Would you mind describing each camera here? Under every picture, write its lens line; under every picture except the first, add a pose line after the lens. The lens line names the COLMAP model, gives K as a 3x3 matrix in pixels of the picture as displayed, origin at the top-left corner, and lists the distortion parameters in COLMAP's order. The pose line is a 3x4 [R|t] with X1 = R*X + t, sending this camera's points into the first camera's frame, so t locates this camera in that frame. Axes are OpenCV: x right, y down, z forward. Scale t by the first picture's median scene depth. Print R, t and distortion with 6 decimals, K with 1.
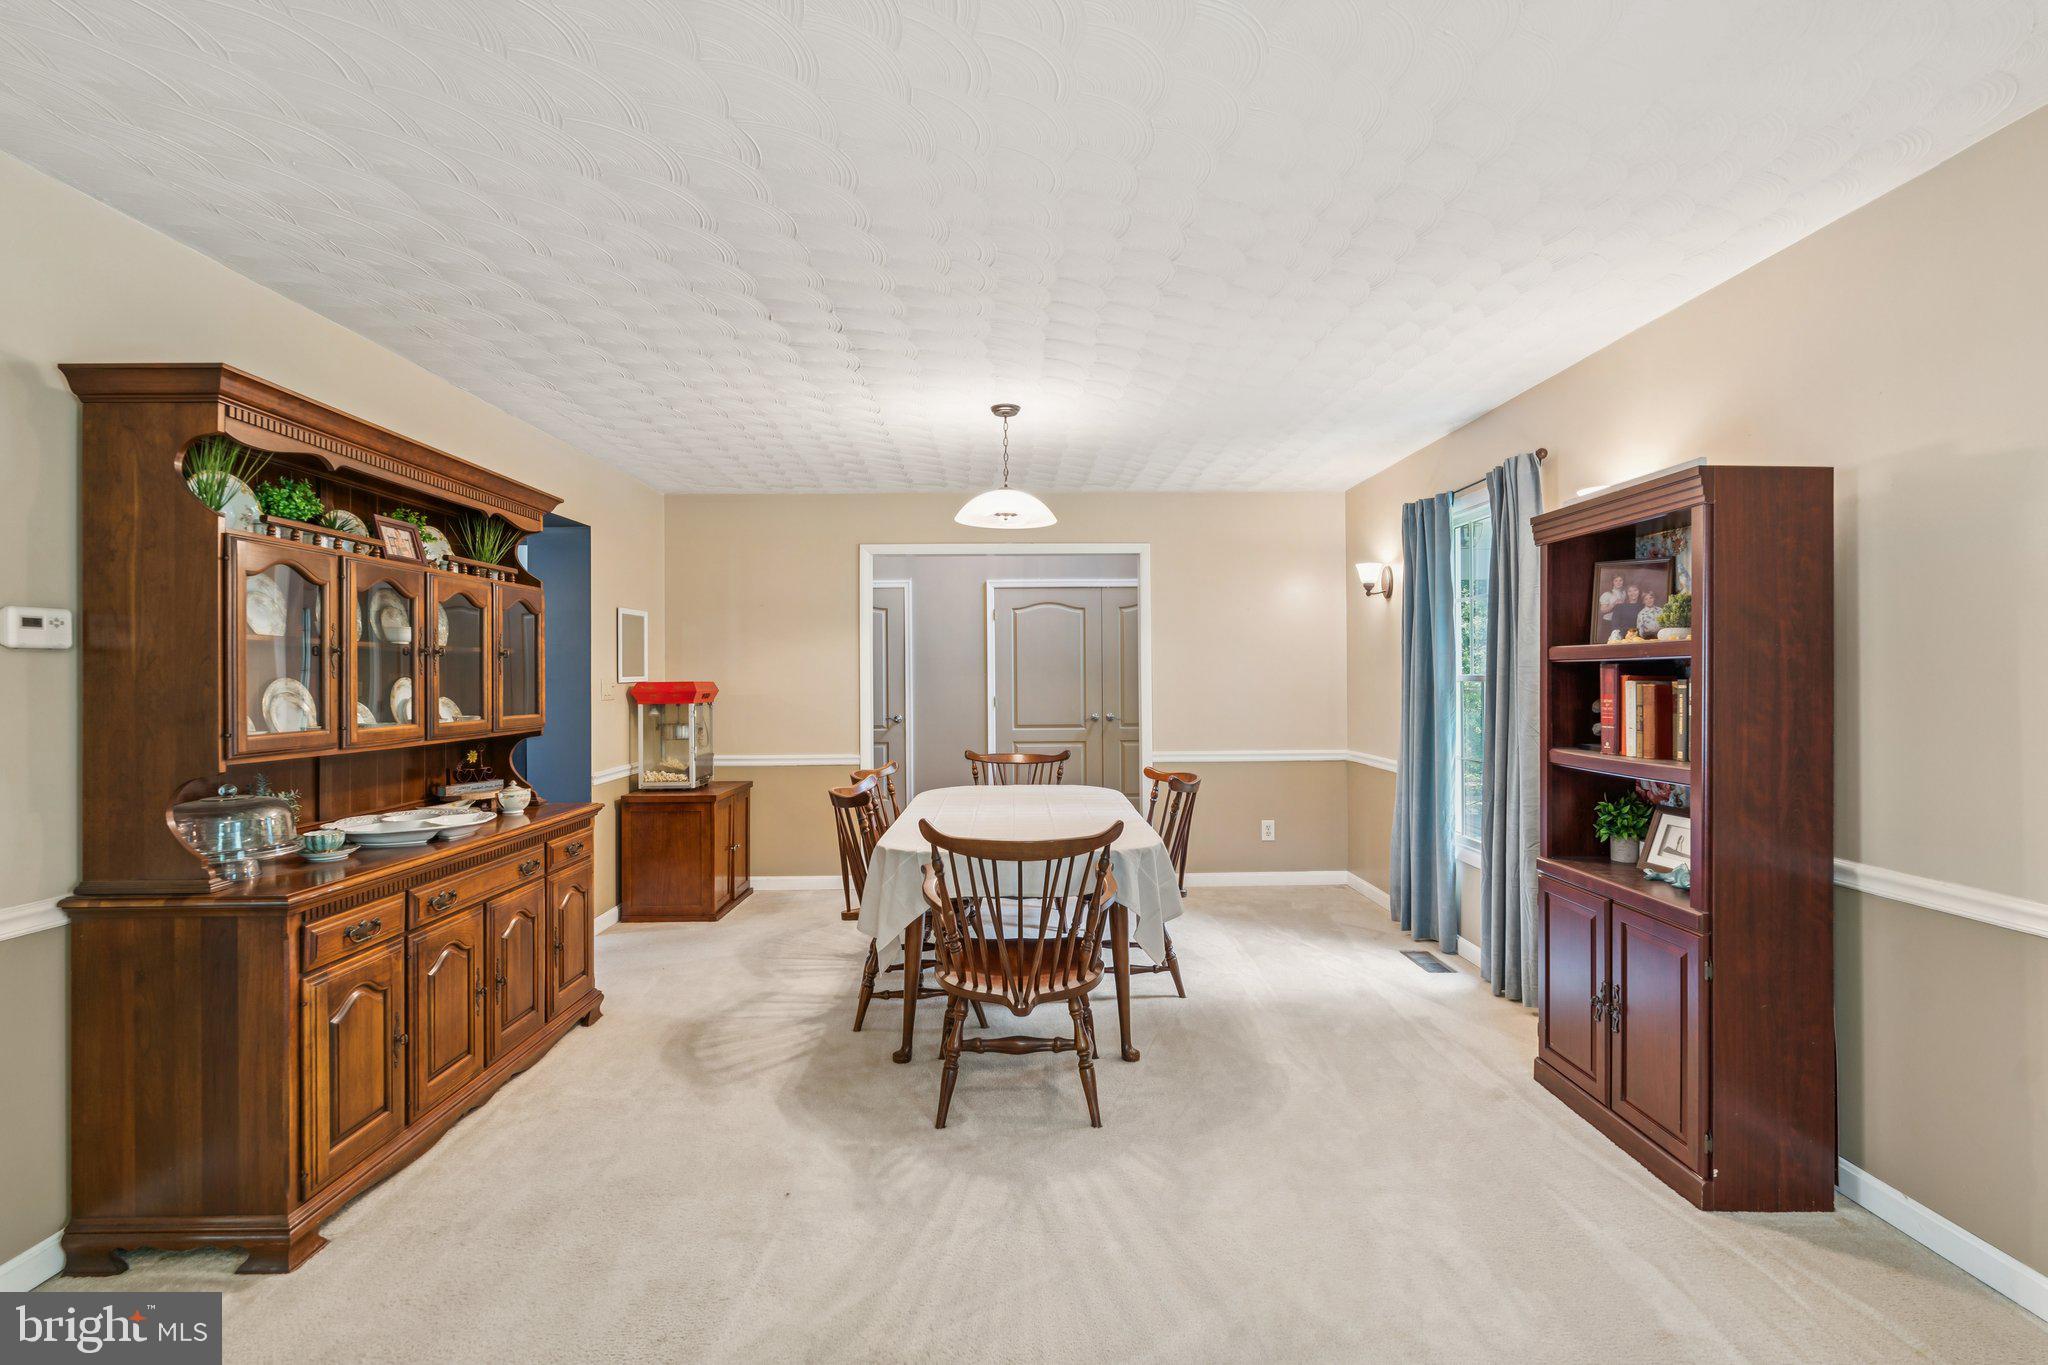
lens RADIAL K [[952.1, 0, 1026.6], [0, 952.1, 671.3], [0, 0, 1]] dist [-0.001490, -0.000873]
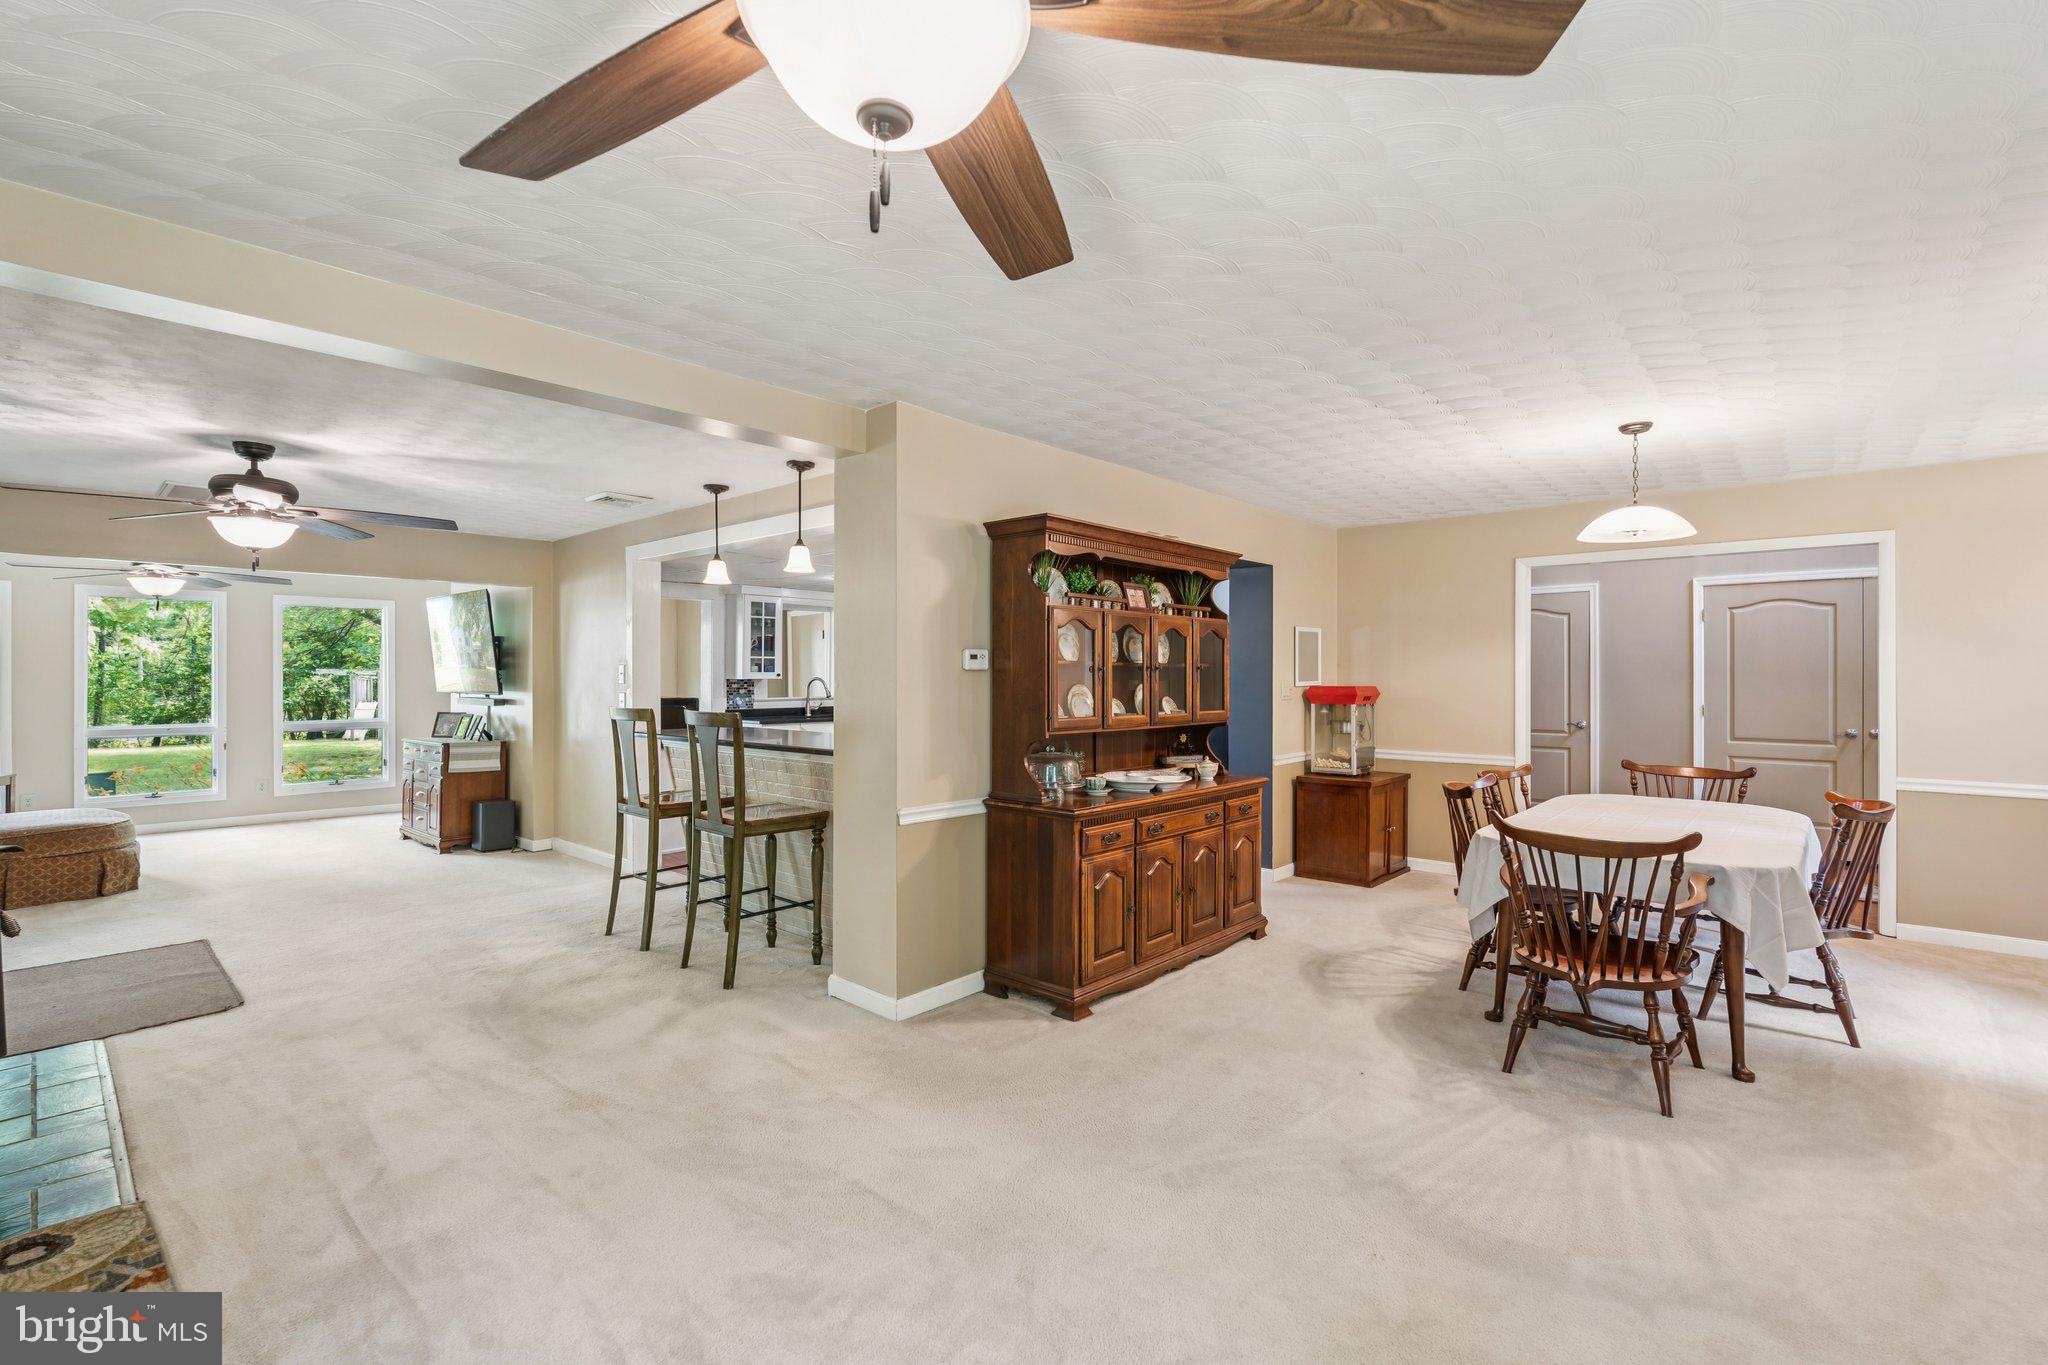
lens RADIAL K [[905.1, 0, 1025.2], [0, 905.1, 684.5], [0, 0, 1]] dist [0.000385, 0.000290]
pose [[0.734206, 0.015021, -0.678760, 0.214379], [-0.002808, 0.999814, 0.019089, -0.021297], [0.678921, -0.012109, 0.734112, -0.214884]]
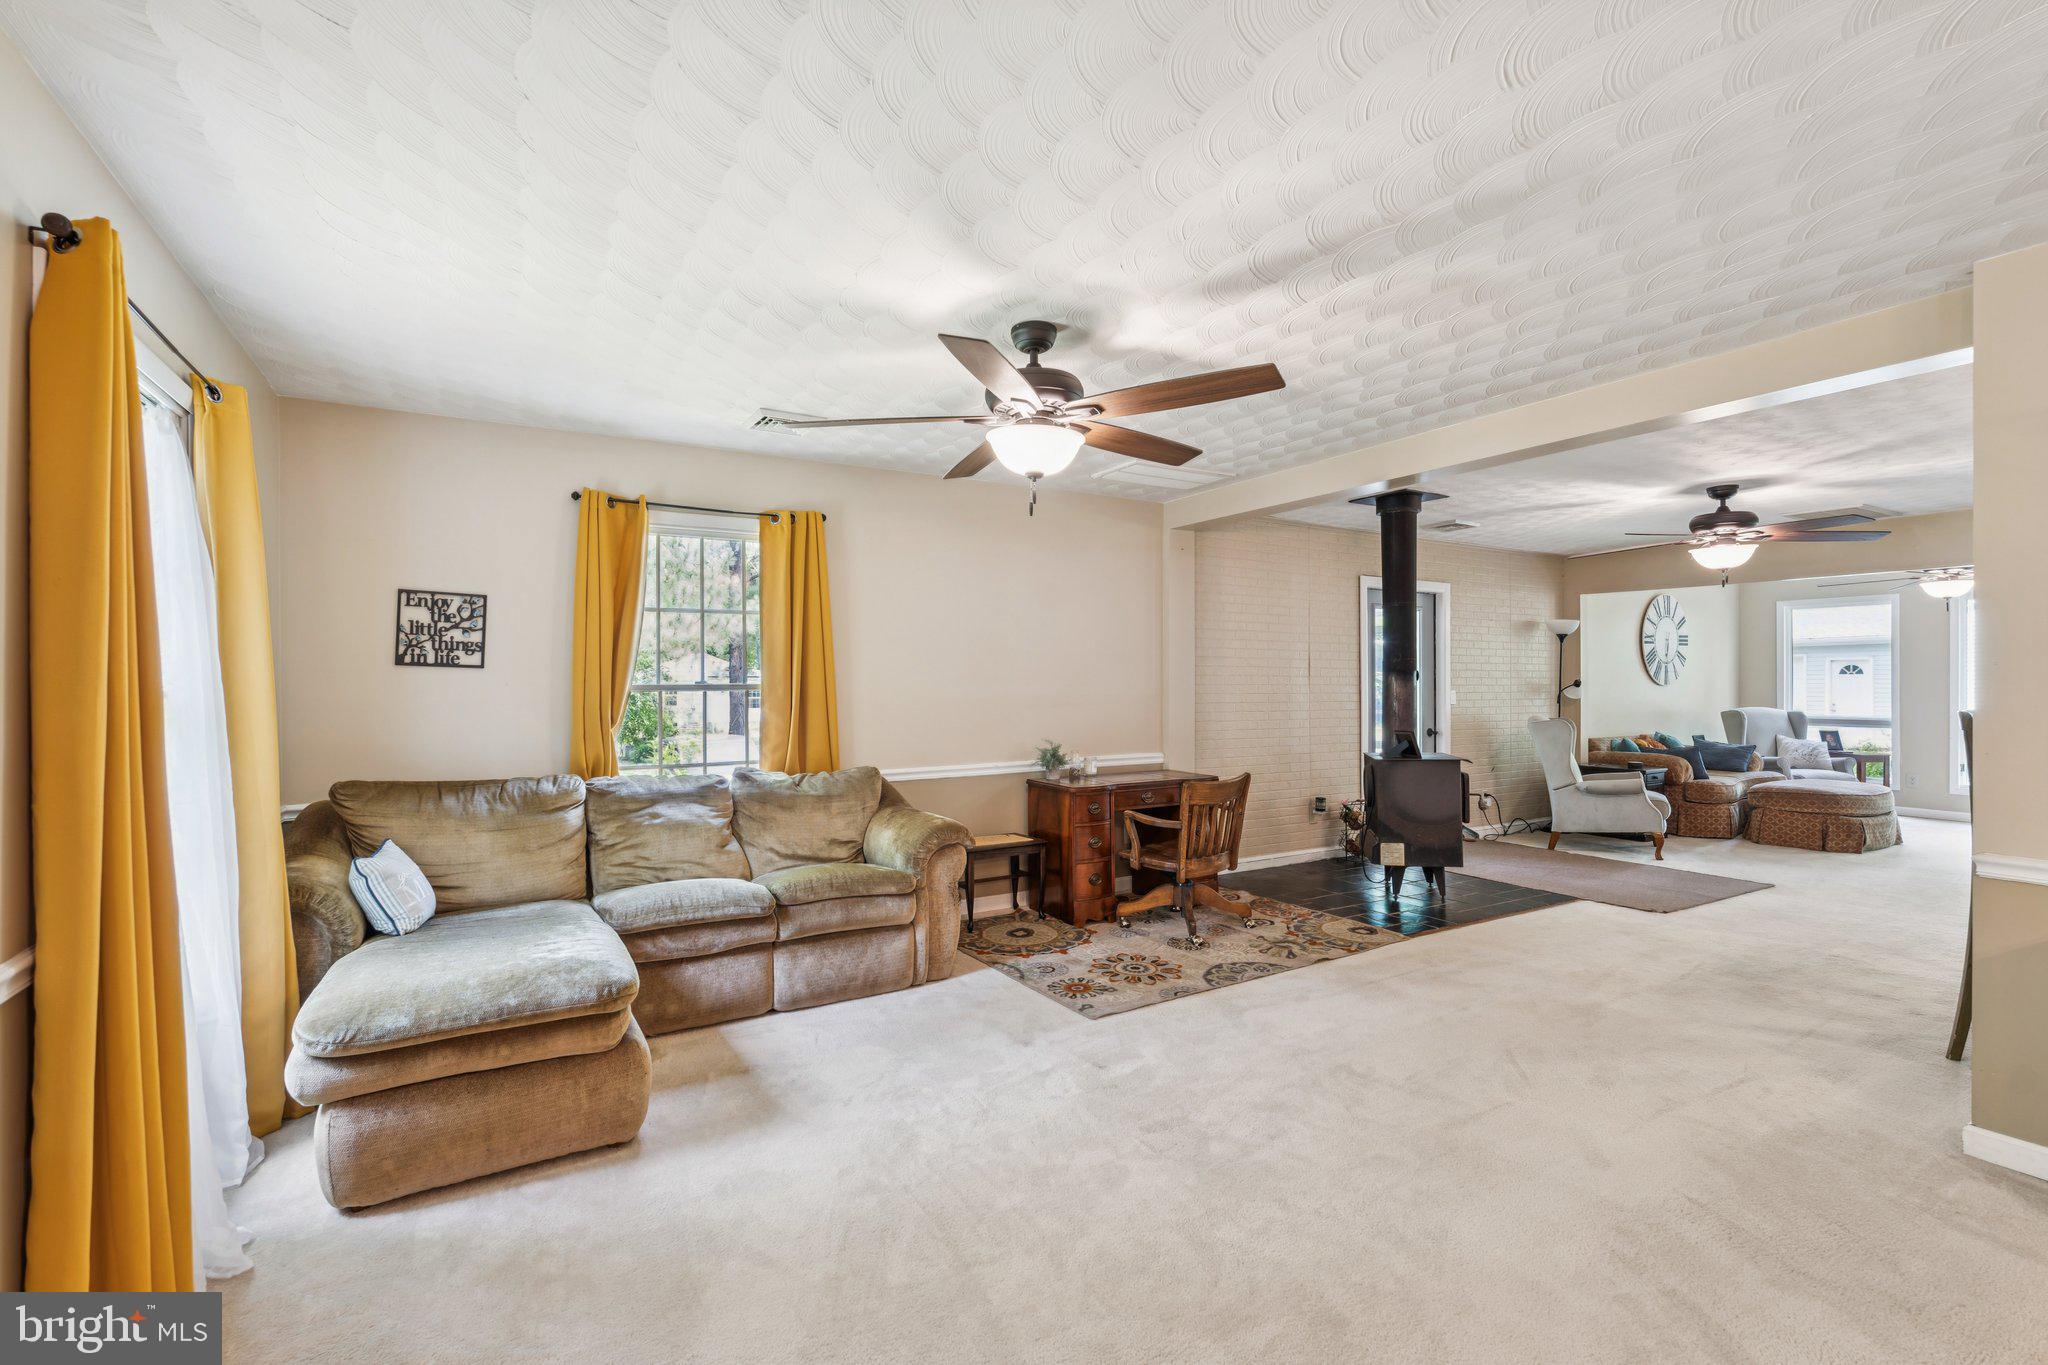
lens RADIAL K [[905.1, 0, 1025.2], [0, 905.1, 684.5], [0, 0, 1]] dist [0.000385, 0.000290]
pose [[-0.863779, 0.012528, -0.503715, 0.454075], [0.011845, 0.999919, 0.004558, 0.001459], [0.503732, -0.002030, -0.863858, 0.848547]]
